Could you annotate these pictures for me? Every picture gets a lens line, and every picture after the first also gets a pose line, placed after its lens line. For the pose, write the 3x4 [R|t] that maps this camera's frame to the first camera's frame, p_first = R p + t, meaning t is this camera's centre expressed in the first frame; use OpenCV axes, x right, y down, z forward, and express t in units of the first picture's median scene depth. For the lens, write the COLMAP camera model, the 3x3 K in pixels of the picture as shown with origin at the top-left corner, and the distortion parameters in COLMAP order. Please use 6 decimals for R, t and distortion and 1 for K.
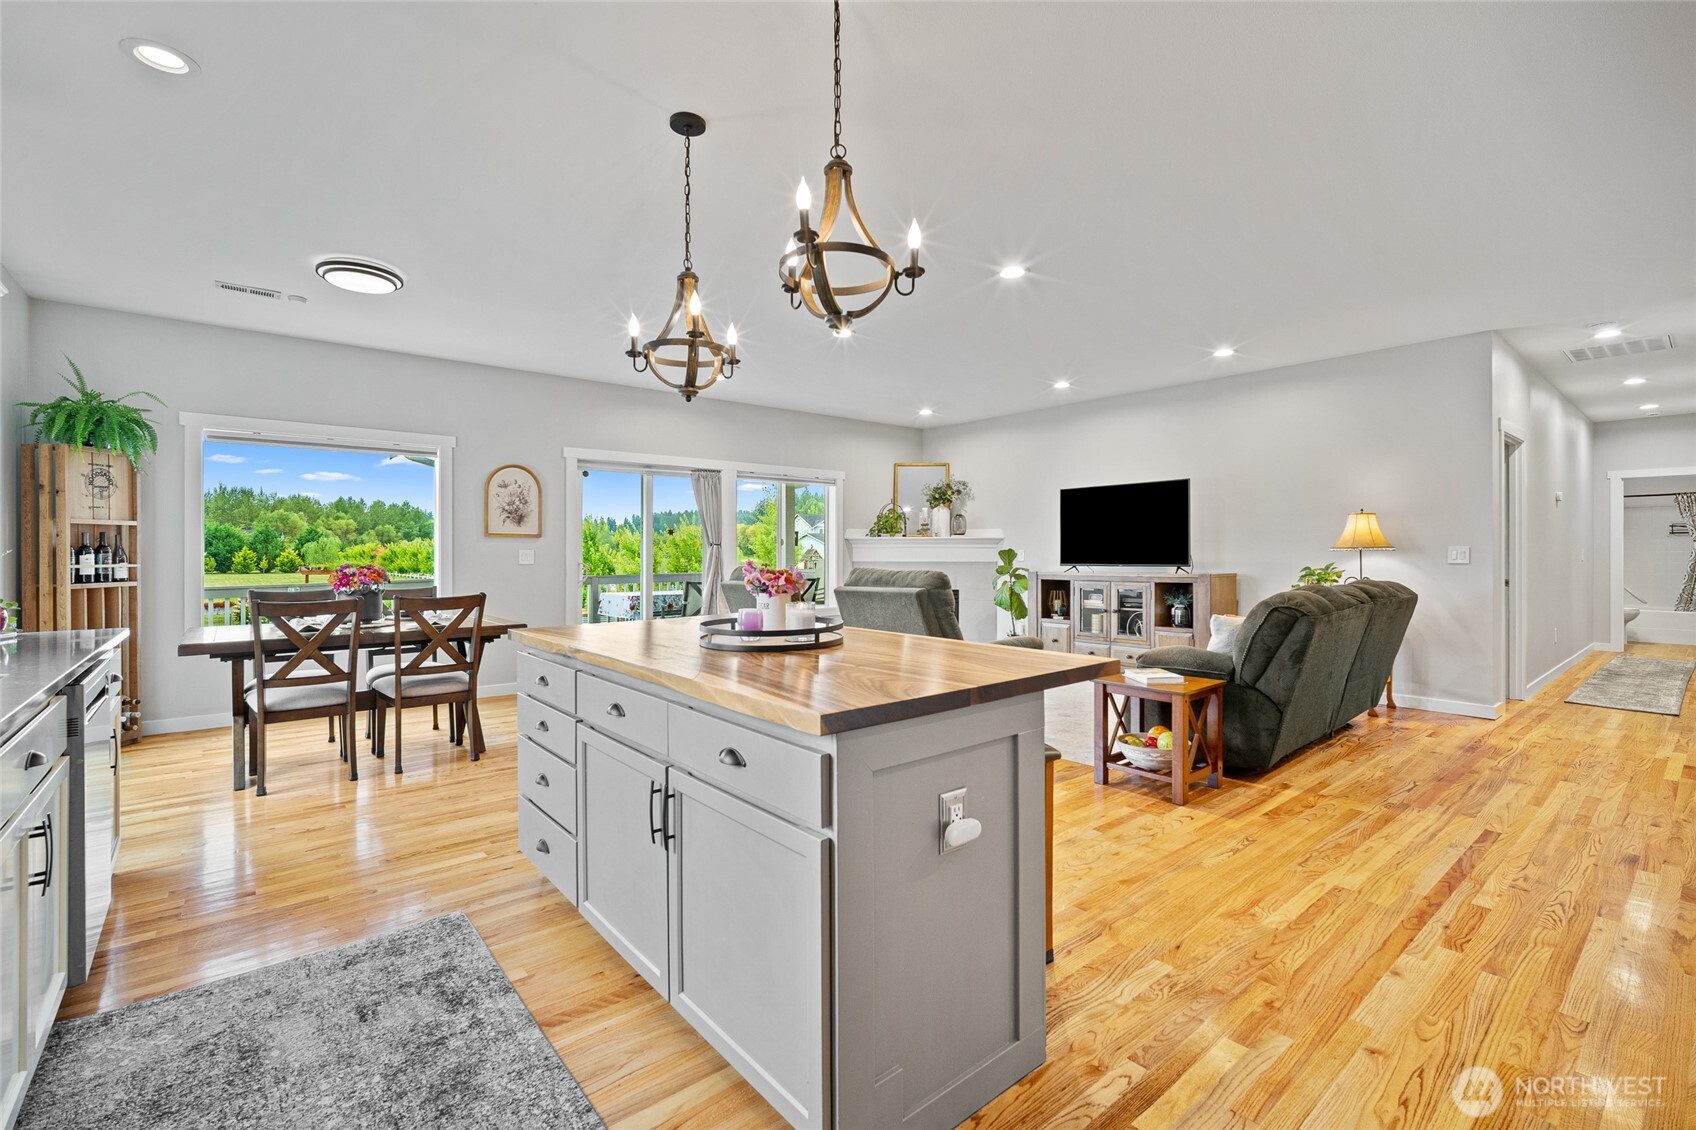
lens RADIAL K [[754.8, 0, 853.0], [0, 754.8, 541.3], [0, 0, 1]] dist [-0.005389, -0.000279]
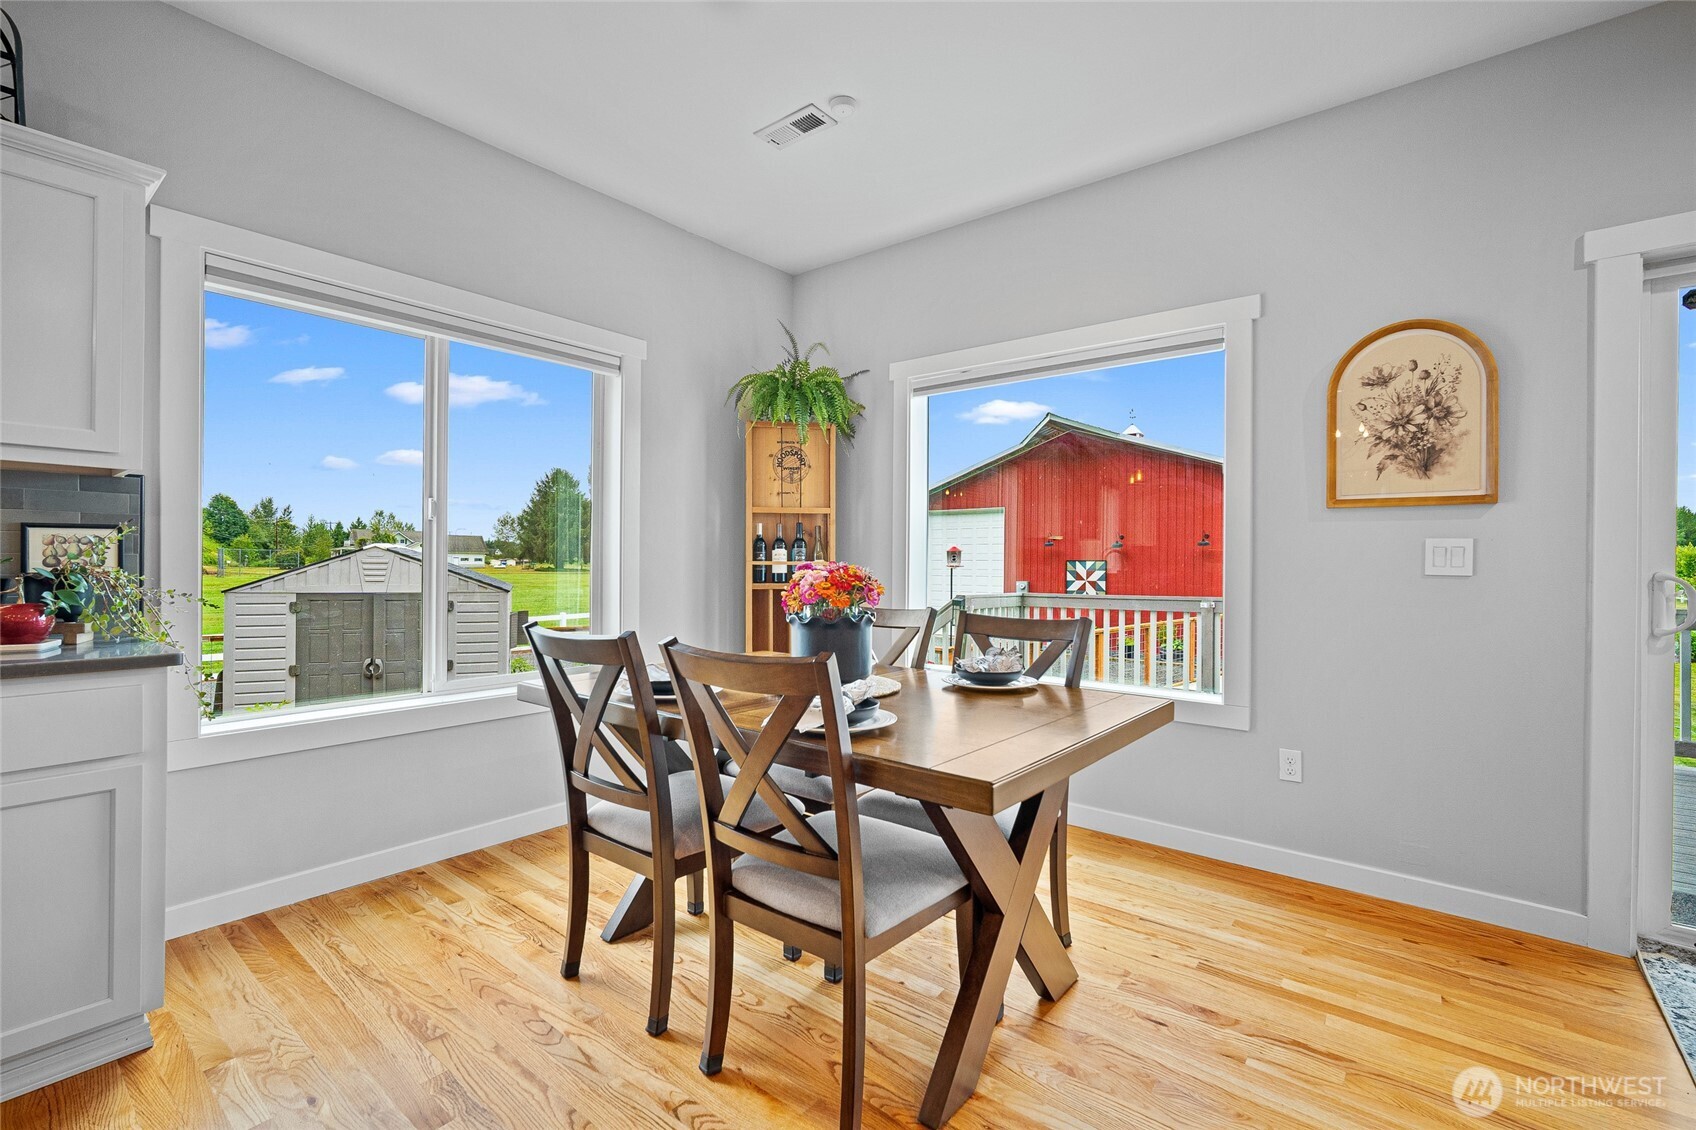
lens RADIAL K [[746.4, 0, 846.5], [0, 746.4, 562.5], [0, 0, 1]] dist [-0.004992, 0.000311]
pose [[0.193114, 0.004699, -0.981165, -0.113810], [0.007835, 0.999949, 0.006331, 0.017791], [0.981145, -0.008910, 0.193068, 0.582155]]
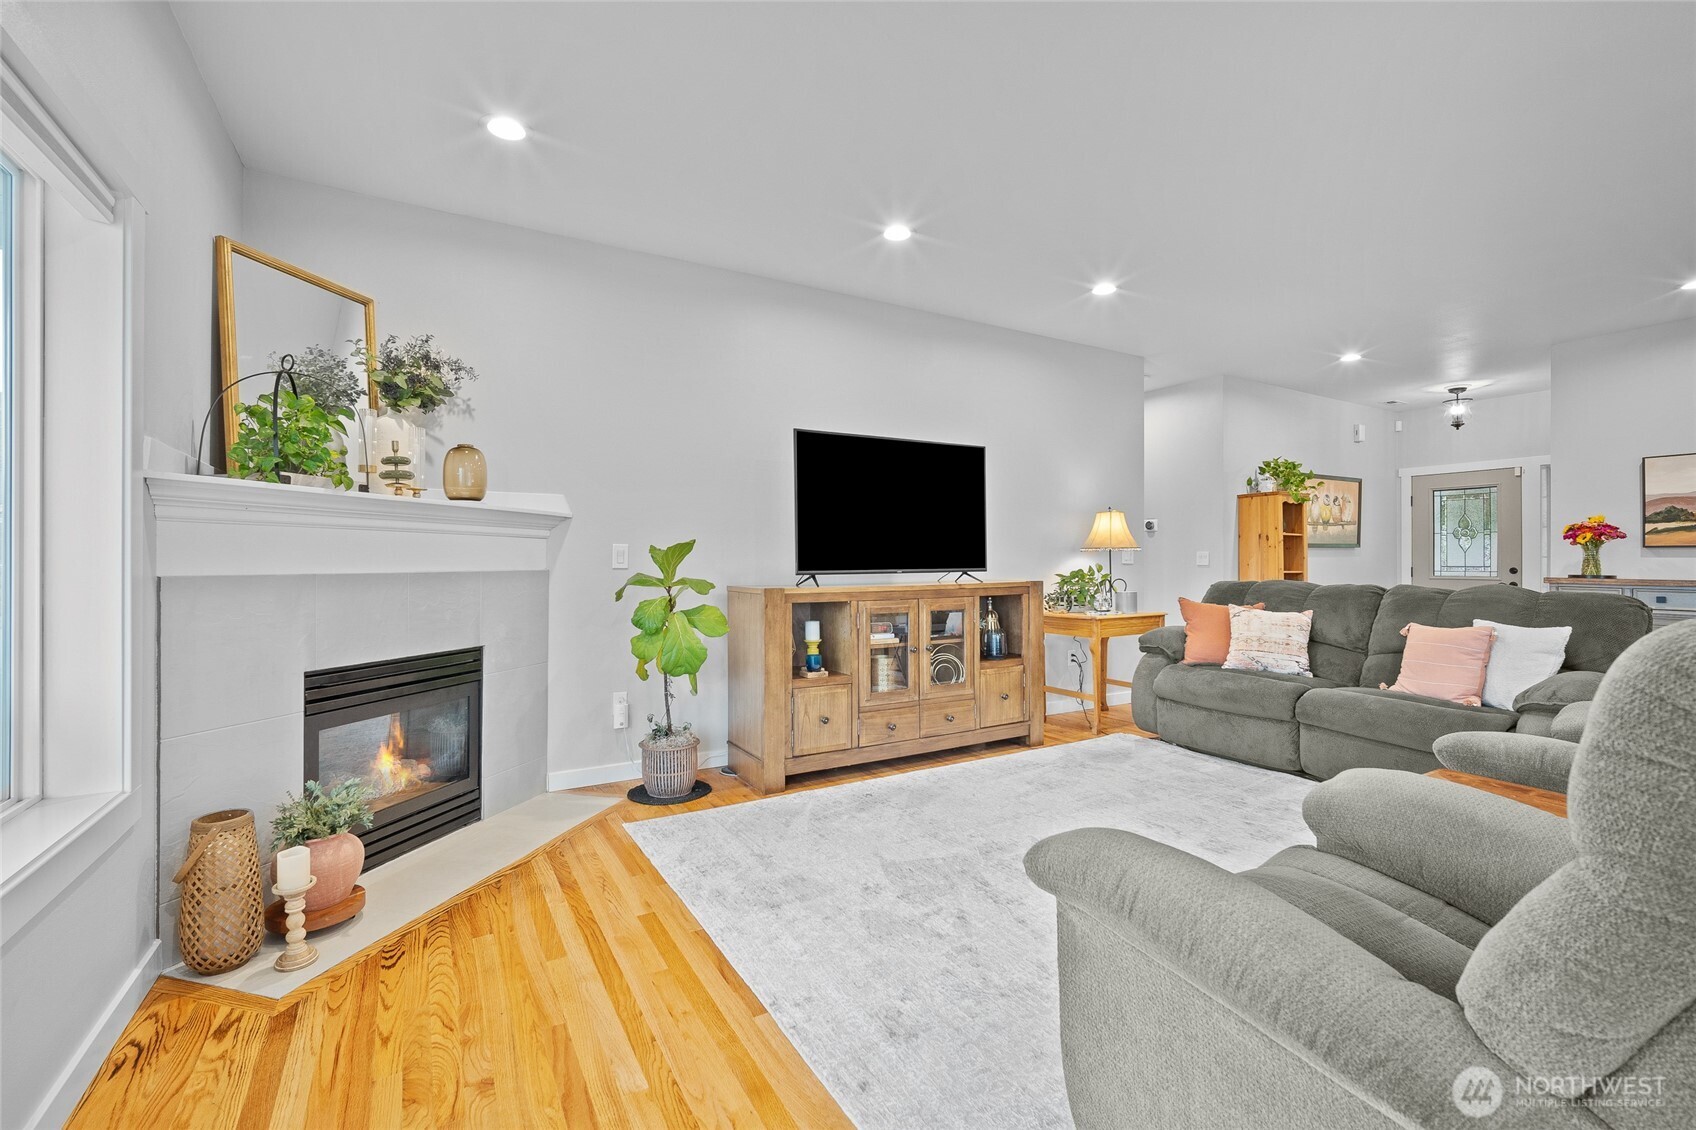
lens RADIAL K [[737.5, 0, 851.0], [0, 737.5, 560.9], [0, 0, 1]] dist [-0.005592, 0.000610]
pose [[0.163796, 0.000367, 0.986494, -0.228557], [-0.017152, 0.999850, 0.002476, 0.022620], [-0.986345, -0.017326, 0.163778, 0.942752]]
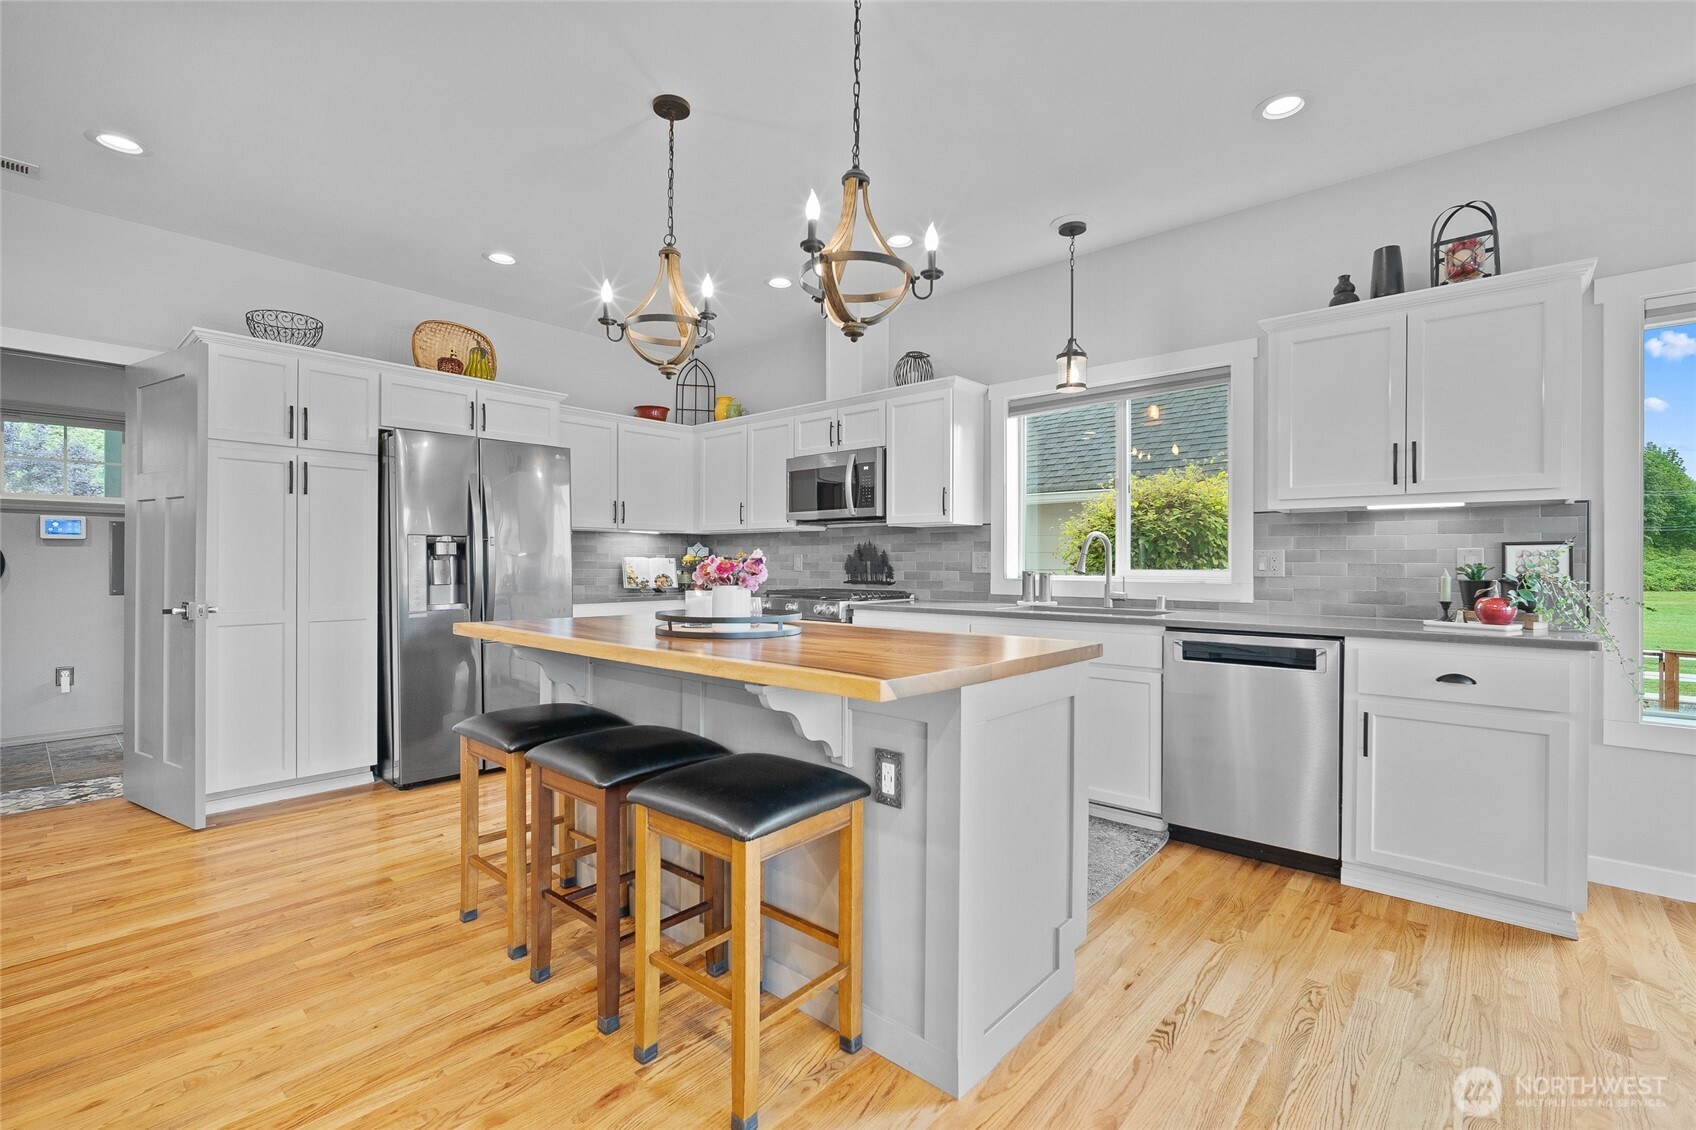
lens RADIAL K [[746.4, 0, 846.5], [0, 746.4, 562.5], [0, 0, 1]] dist [-0.004992, 0.000311]
pose [[-0.987944, -0.002543, -0.154790, -0.035254], [-0.000305, 0.999895, -0.014477, 0.018925], [0.154810, -0.014256, -0.987841, 0.673874]]
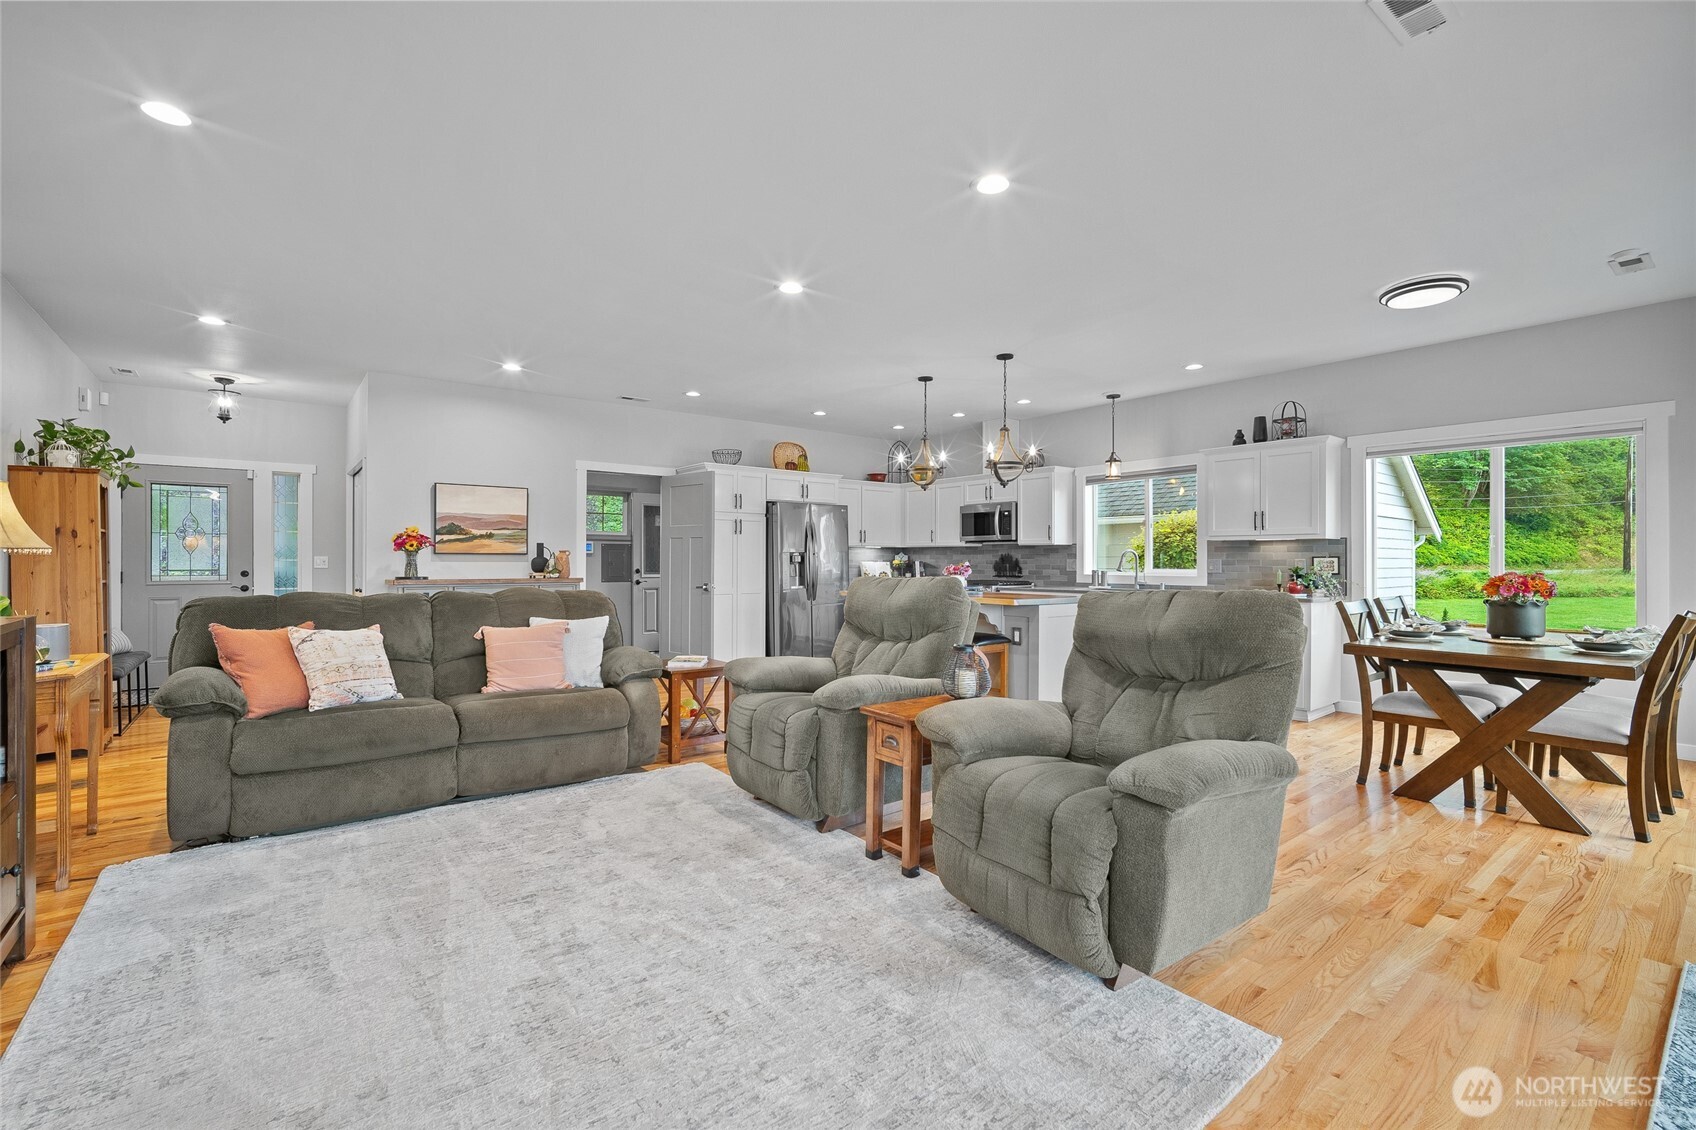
lens RADIAL K [[737.5, 0, 851.0], [0, 737.5, 560.9], [0, 0, 1]] dist [-0.005592, 0.000610]
pose [[-0.999821, -0.000104, 0.018922, 0.068291], [-0.000370, 0.999901, -0.014069, 0.019214], [-0.018919, -0.014074, -0.999722, 1.191380]]
